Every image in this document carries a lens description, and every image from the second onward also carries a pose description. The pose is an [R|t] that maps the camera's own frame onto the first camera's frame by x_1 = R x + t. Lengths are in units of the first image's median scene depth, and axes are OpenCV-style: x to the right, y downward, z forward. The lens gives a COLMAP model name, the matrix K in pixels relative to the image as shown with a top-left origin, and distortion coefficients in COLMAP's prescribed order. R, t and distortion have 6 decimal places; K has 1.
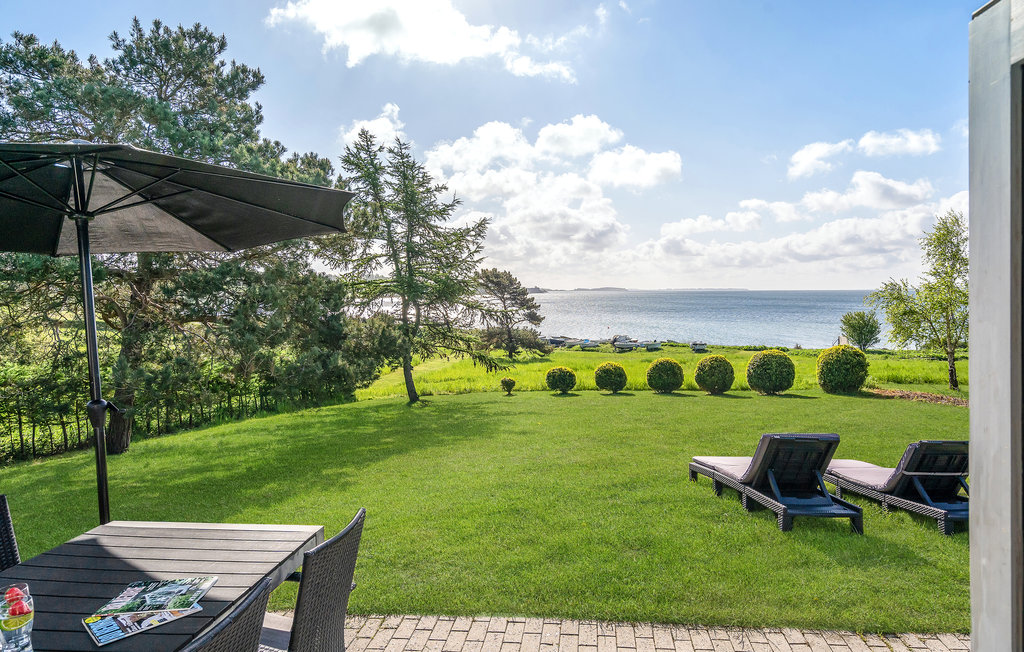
lens RADIAL K [[624.9, 0, 541.7], [0, 624.9, 299.4], [0, 0, 1]] dist [0.014240, 0.000270]
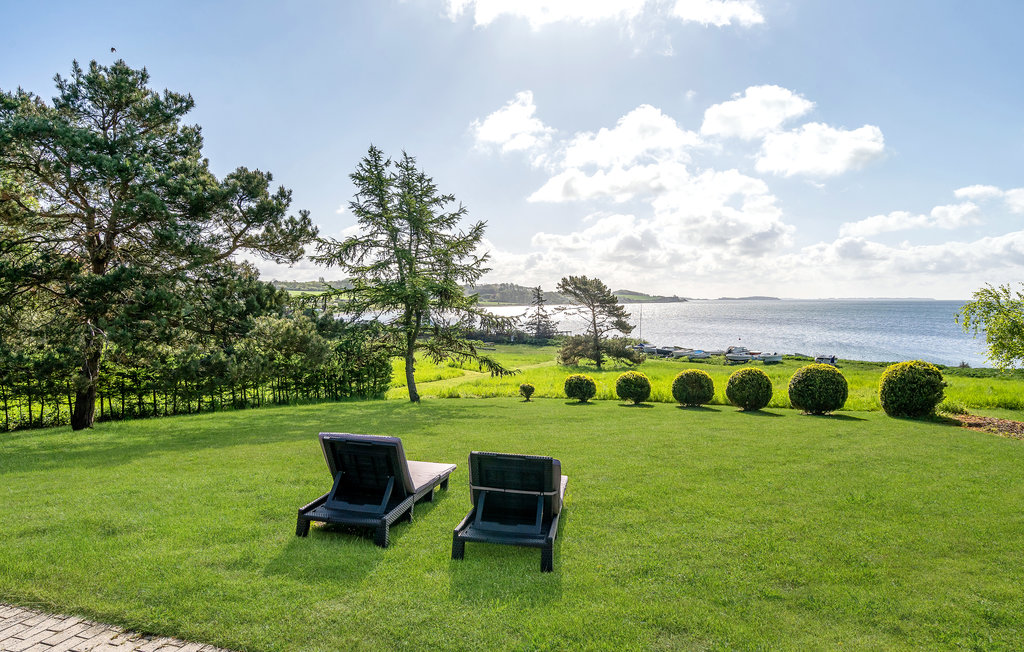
lens RADIAL K [[622.1, 0, 512.4], [0, 622.1, 327.8], [0, 0, 1]] dist [0.036856, -0.001606]
pose [[0.952947, 0.010086, -0.302969, 0.117297], [-0.000883, 0.999534, 0.030497, 0.002484], [0.303136, -0.028794, 0.952512, 0.021816]]
